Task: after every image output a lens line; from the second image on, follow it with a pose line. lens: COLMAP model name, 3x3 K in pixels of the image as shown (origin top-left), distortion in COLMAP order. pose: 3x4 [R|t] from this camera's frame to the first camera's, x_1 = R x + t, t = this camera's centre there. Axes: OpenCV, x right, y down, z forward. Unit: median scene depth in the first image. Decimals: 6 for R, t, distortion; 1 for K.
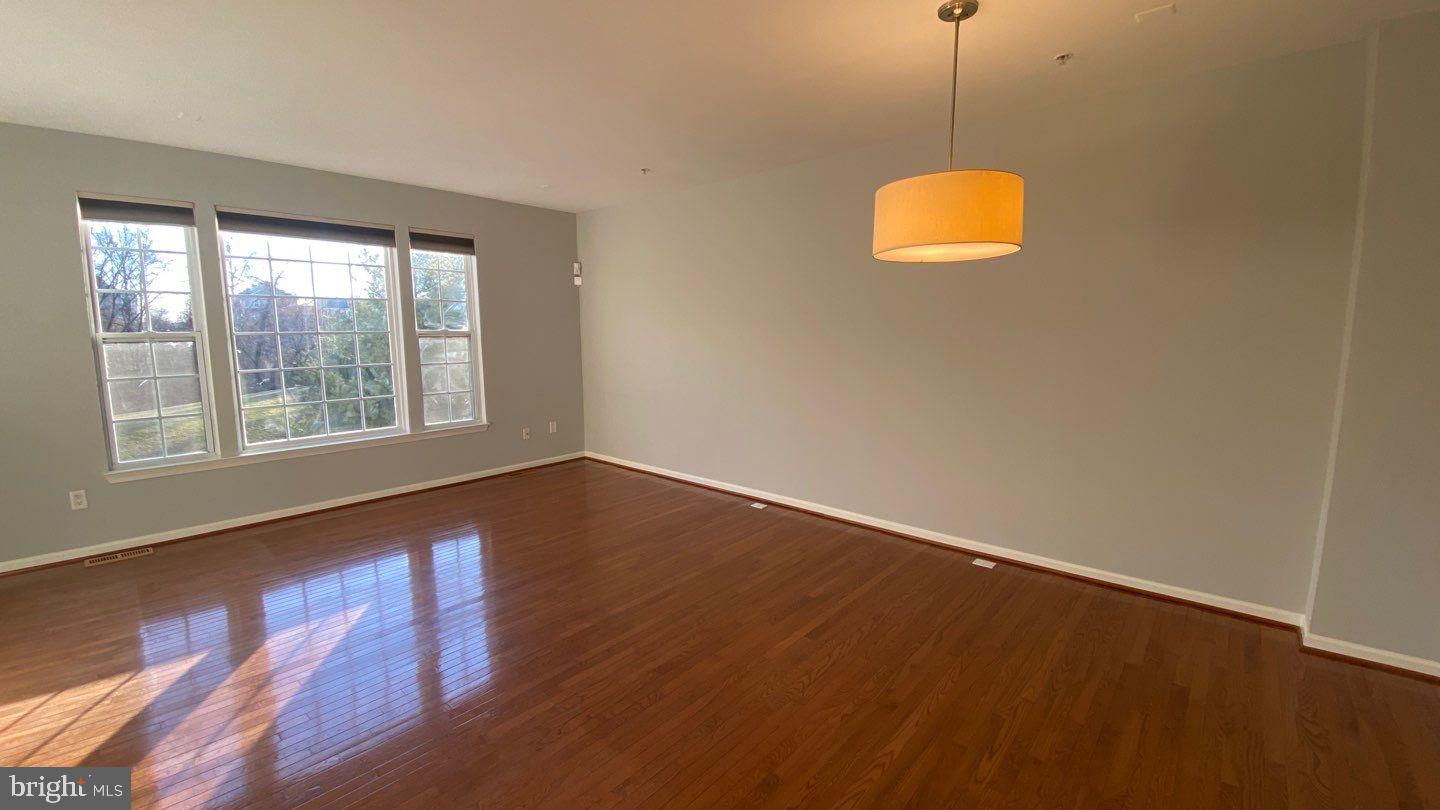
lens RADIAL K [[577.8, 0, 720.3], [0, 577.8, 401.7], [0, 0, 1]] dist [0.023552, -0.022701]
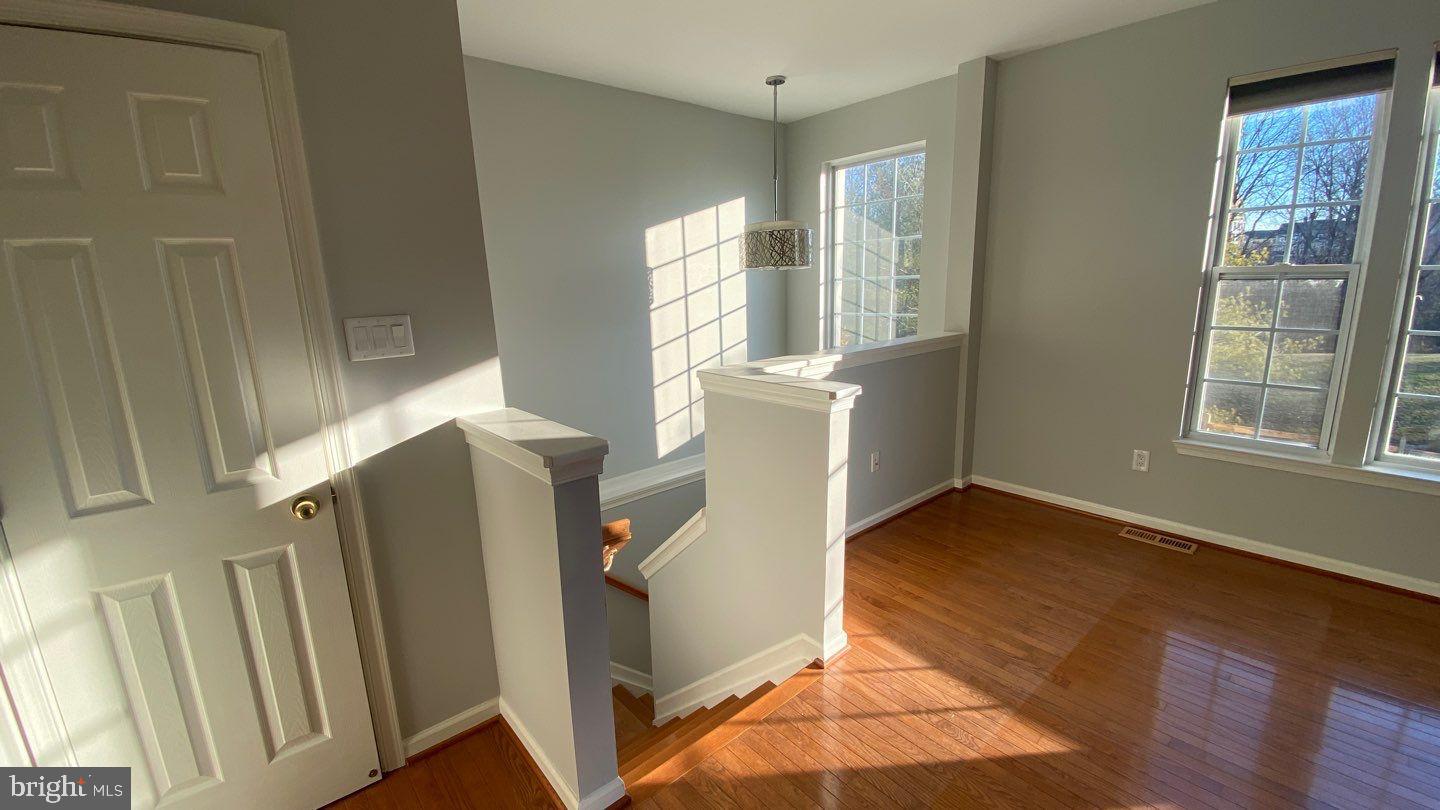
lens RADIAL K [[581.6, 0, 710.9], [0, 581.6, 406.4], [0, 0, 1]] dist [0.000647, -0.012510]
pose [[-0.139790, 0.216074, -0.966318, -0.153598], [-0.090199, 0.969064, 0.229736, -0.044856], [0.986064, 0.119276, -0.115976, 0.366718]]
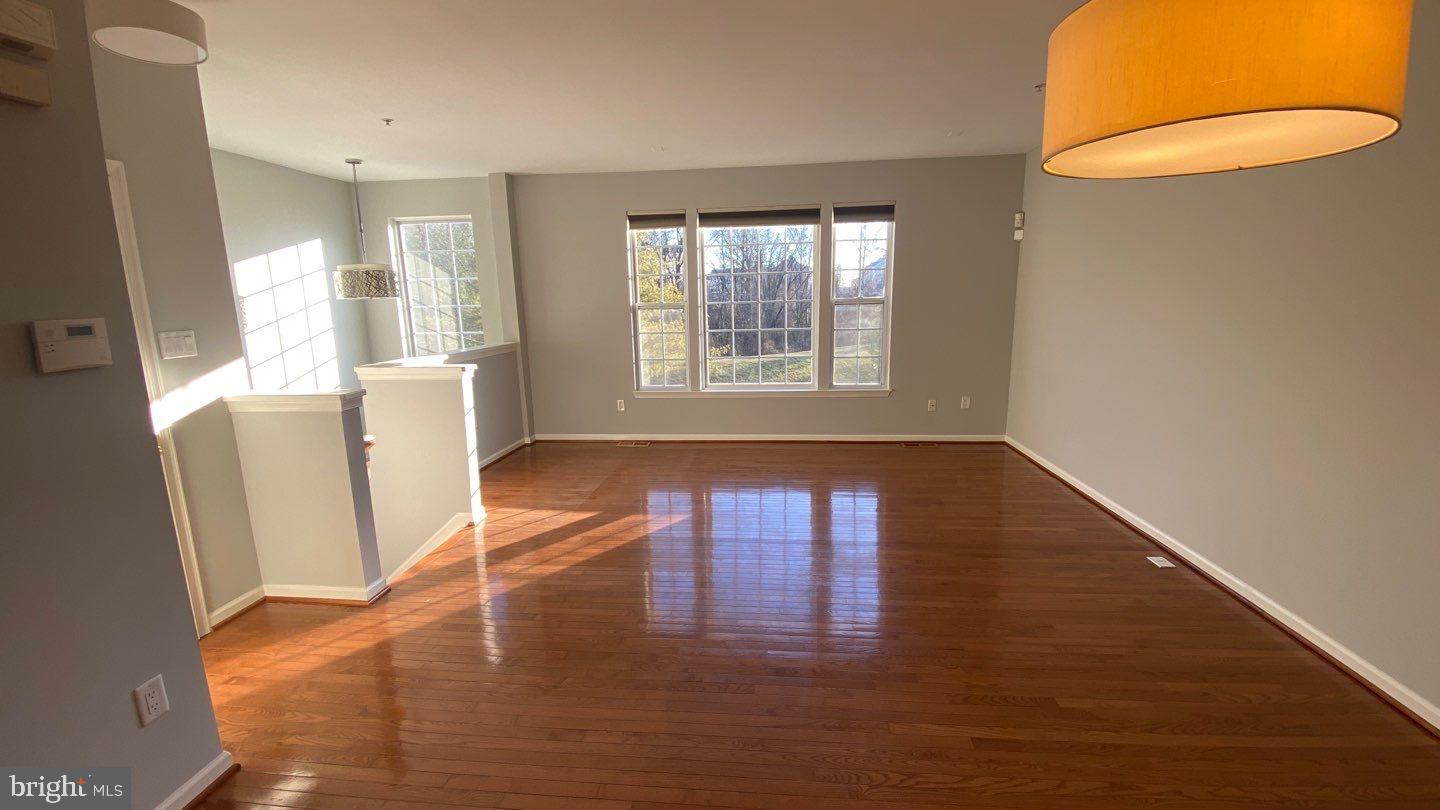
lens RADIAL K [[574.0, 0, 720.0], [0, 574.0, 405.0], [0, 0, 1]] dist [0.076961, -0.064339]
pose [[0.590049, 0.141747, -0.794827, 0.298561], [-0.082834, 0.989901, 0.115043, -0.036304], [0.803107, -0.002043, 0.595831, 0.203168]]
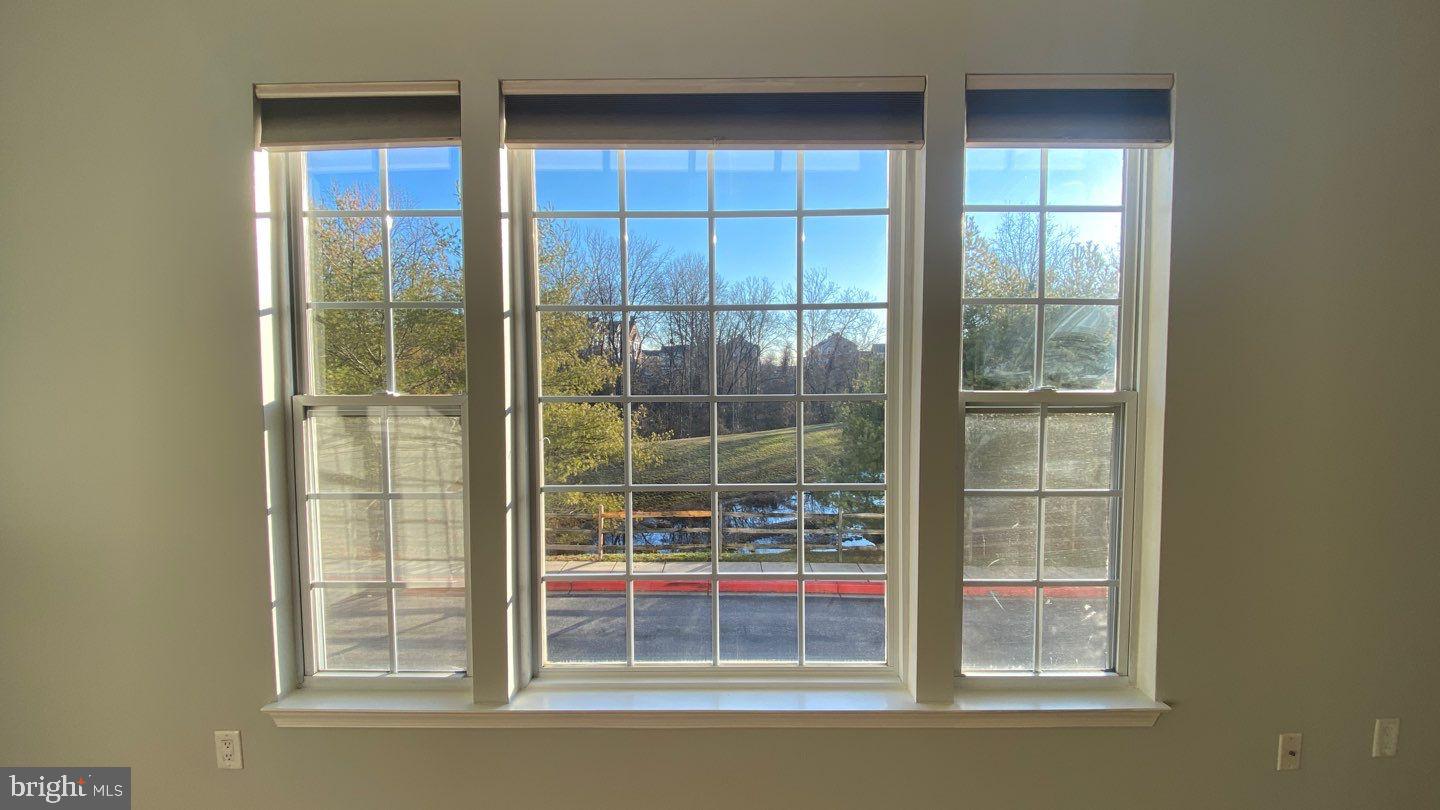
lens RADIAL K [[581.6, 0, 710.9], [0, 581.6, 406.4], [0, 0, 1]] dist [0.000647, -0.012510]
pose [[0.645652, 0.045328, -0.762285, -0.429424], [-0.093137, 0.995459, -0.019694, -0.112357], [0.757931, 0.083712, 0.646941, 0.803956]]
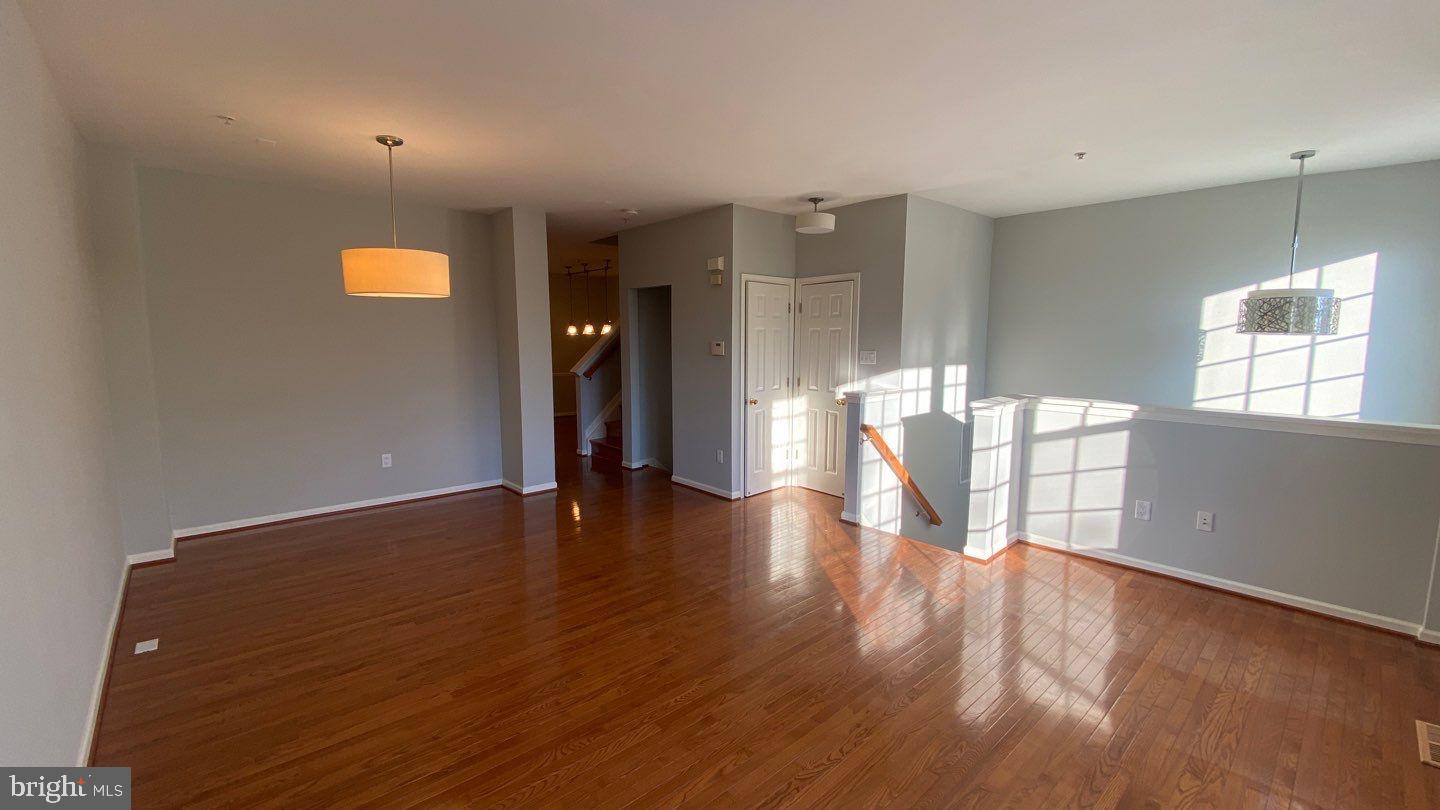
lens RADIAL K [[577.8, 0, 720.3], [0, 577.8, 401.7], [0, 0, 1]] dist [0.023552, -0.022701]
pose [[-0.993720, -0.009138, 0.111522, -0.321931], [0.017312, 0.972103, 0.233916, -0.171844], [-0.110548, 0.234378, -0.965840, 1.273628]]
